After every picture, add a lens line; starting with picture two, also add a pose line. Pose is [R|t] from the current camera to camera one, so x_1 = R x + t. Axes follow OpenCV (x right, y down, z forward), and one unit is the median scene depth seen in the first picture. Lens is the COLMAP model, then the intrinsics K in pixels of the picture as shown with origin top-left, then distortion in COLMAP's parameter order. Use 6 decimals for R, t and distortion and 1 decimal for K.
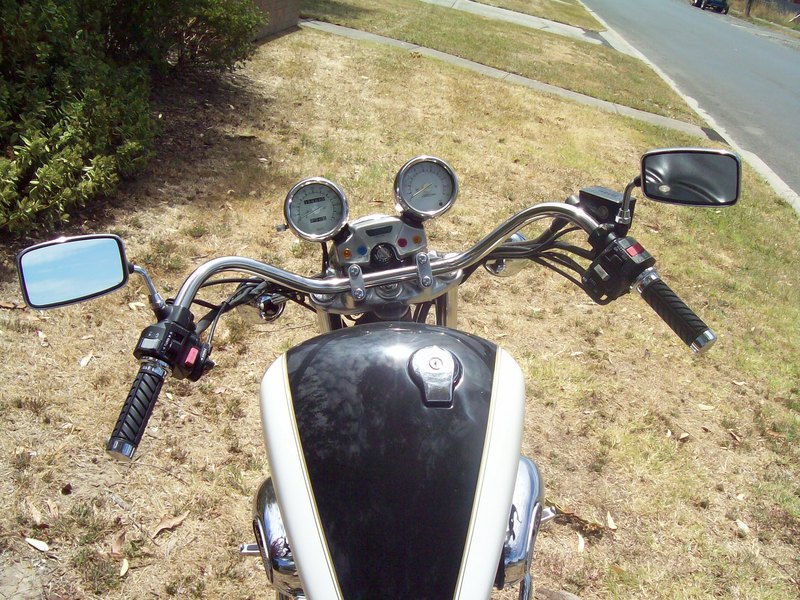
lens RADIAL K [[760.5, 0, 400.0], [0, 760.5, 300.0], [0, 0, 1]] dist [-0.145595, 0.138818]
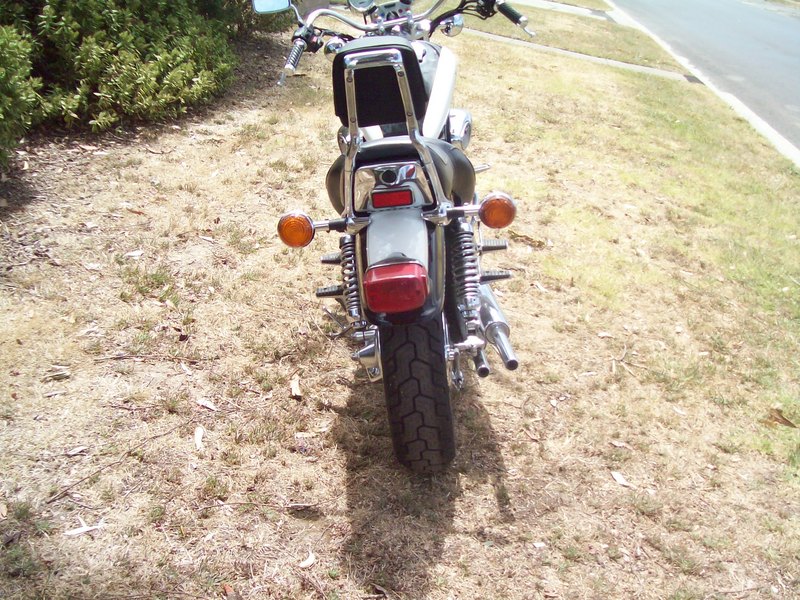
lens RADIAL K [[760.5, 0, 400.0], [0, 760.5, 300.0], [0, 0, 1]] dist [-0.145595, 0.138818]
pose [[0.997772, -0.045668, -0.048626, 0.021838], [0.045182, 0.998918, -0.011050, 0.252393], [0.049078, 0.008828, 0.998756, -0.373031]]
